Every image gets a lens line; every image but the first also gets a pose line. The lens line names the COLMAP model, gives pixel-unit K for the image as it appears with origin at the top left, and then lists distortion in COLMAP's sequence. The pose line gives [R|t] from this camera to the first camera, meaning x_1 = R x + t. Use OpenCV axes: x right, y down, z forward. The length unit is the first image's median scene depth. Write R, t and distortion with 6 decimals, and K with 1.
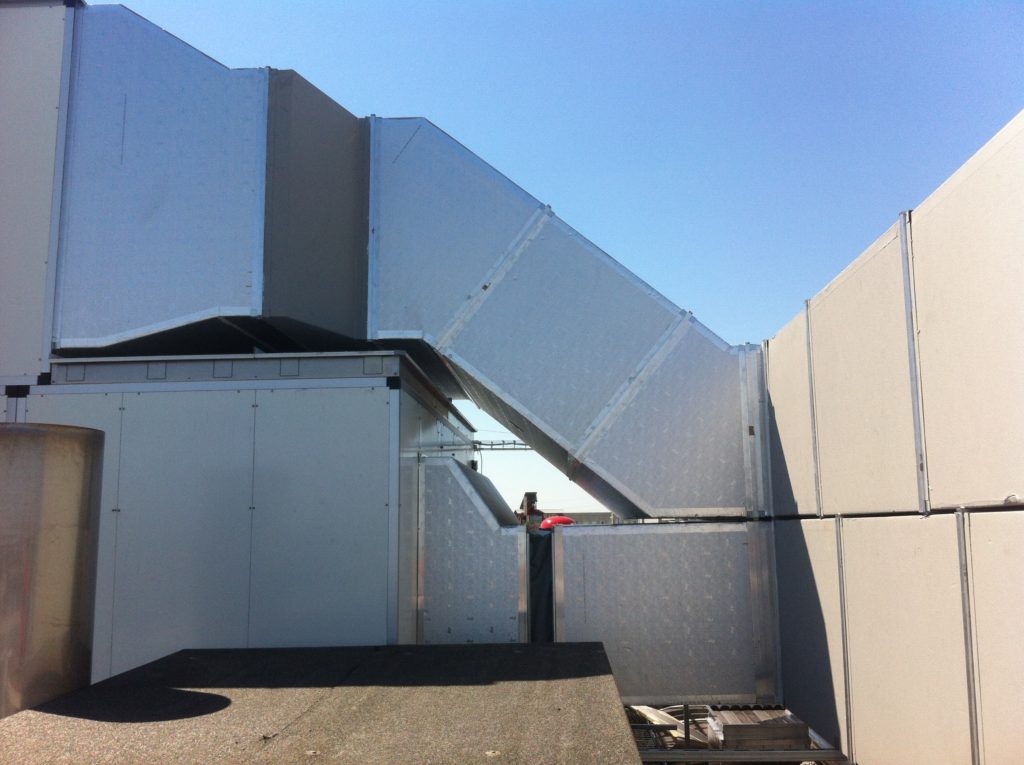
lens RADIAL K [[1140.6, 0, 512.4], [0, 1140.6, 360.6], [0, 0, 1]] dist [-0.005393, -0.010488]
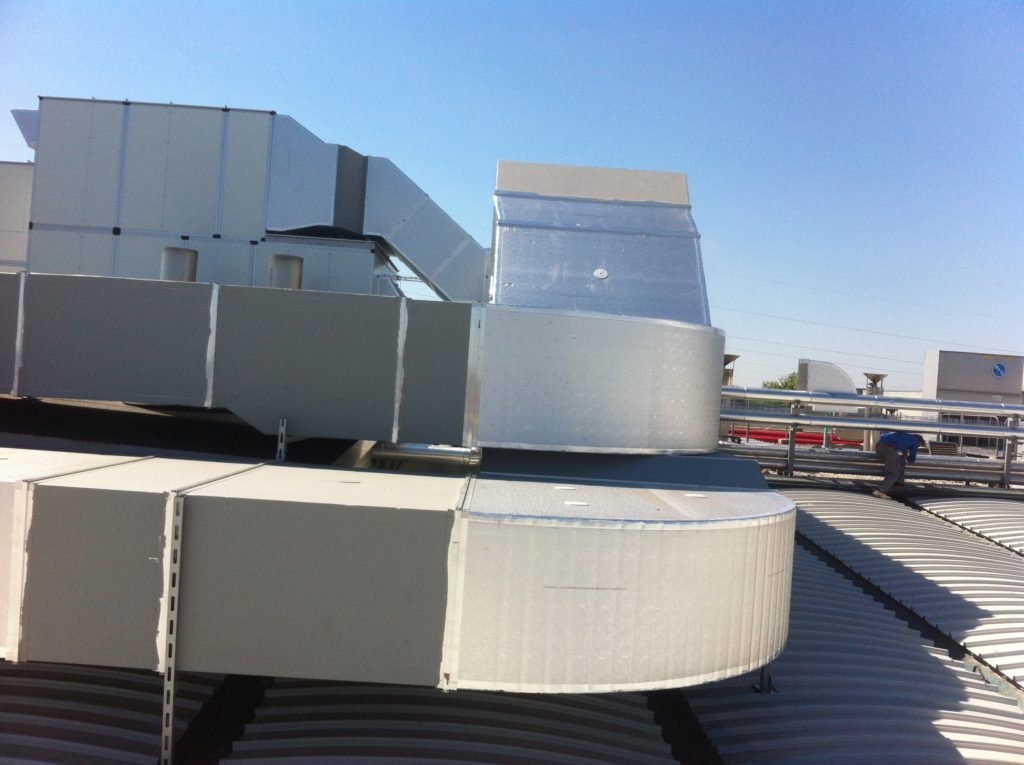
lens RADIAL K [[1004.5, 0, 512.0], [0, 1004.5, 382.5], [0, 0, 1]] dist [0.066842, -0.163474]
pose [[0.993571, 0.078862, 0.081222, 0.086758], [-0.090499, 0.984334, 0.151317, -0.080733], [-0.068017, -0.157694, 0.985143, -1.897747]]
